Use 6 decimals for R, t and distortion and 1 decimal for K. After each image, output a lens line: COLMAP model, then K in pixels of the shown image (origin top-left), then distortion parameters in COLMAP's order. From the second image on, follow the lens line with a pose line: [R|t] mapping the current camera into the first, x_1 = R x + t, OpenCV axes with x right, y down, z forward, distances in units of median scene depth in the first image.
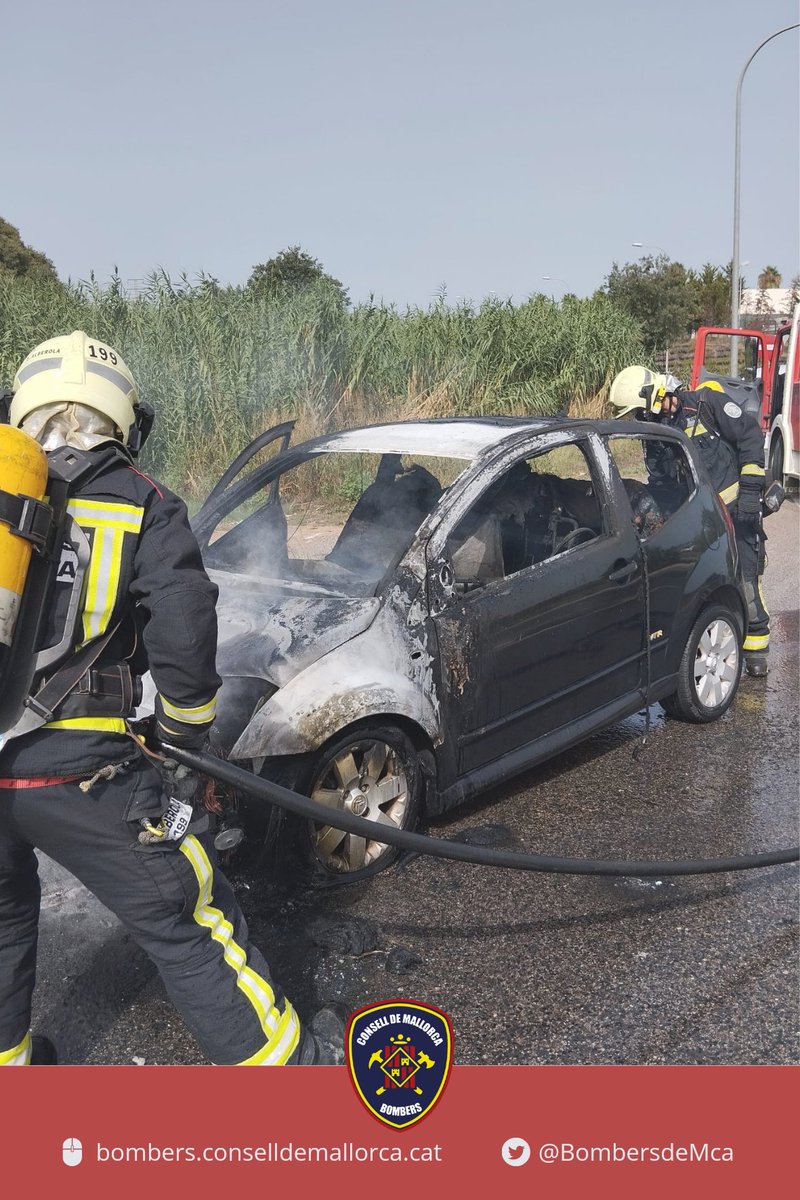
lens RADIAL K [[1051.8, 0, 400.0], [0, 1051.8, 600.0], [0, 0, 1]] dist [0.002532, -0.003072]
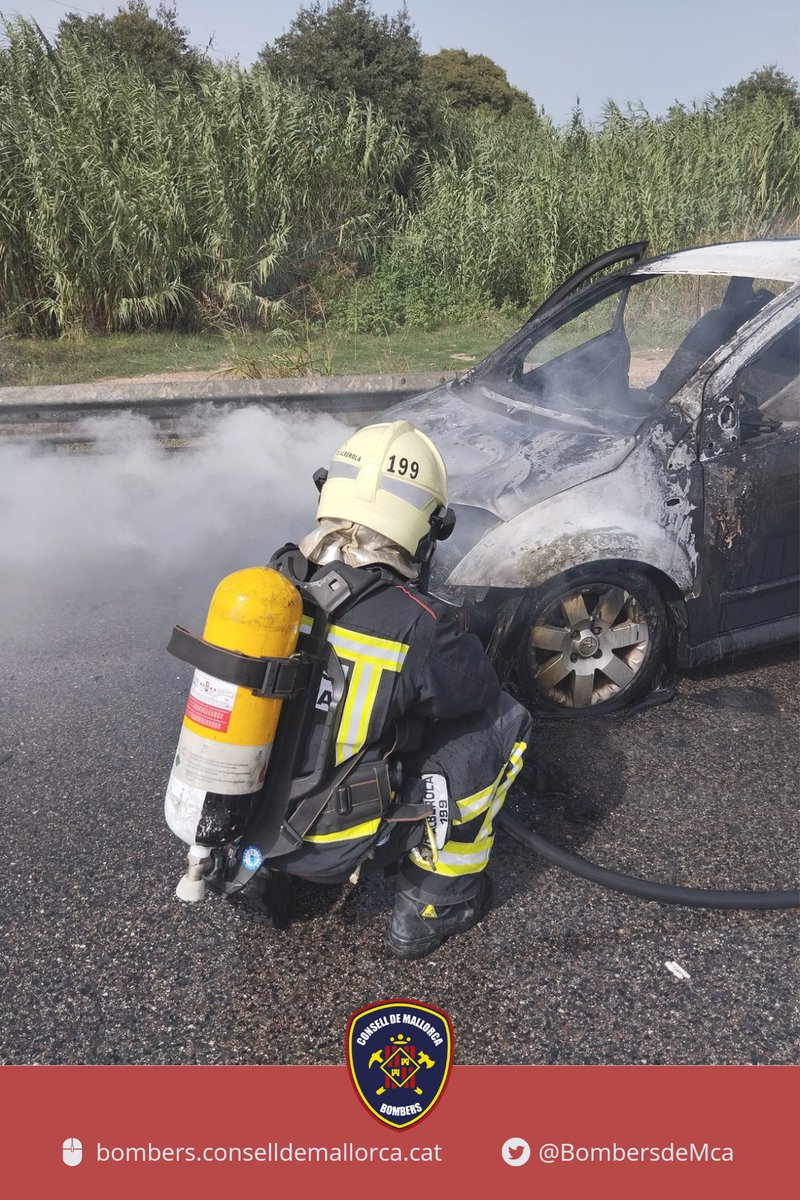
lens RADIAL K [[879.0, 0, 400.0], [0, 879.0, 600.0], [0, 0, 1]] dist [0.006926, -0.000685]
pose [[0.881023, 0.157410, -0.446117, 0.164571], [-0.063156, 0.973714, 0.218844, -0.018130], [0.468839, -0.164631, 0.867806, 0.196638]]
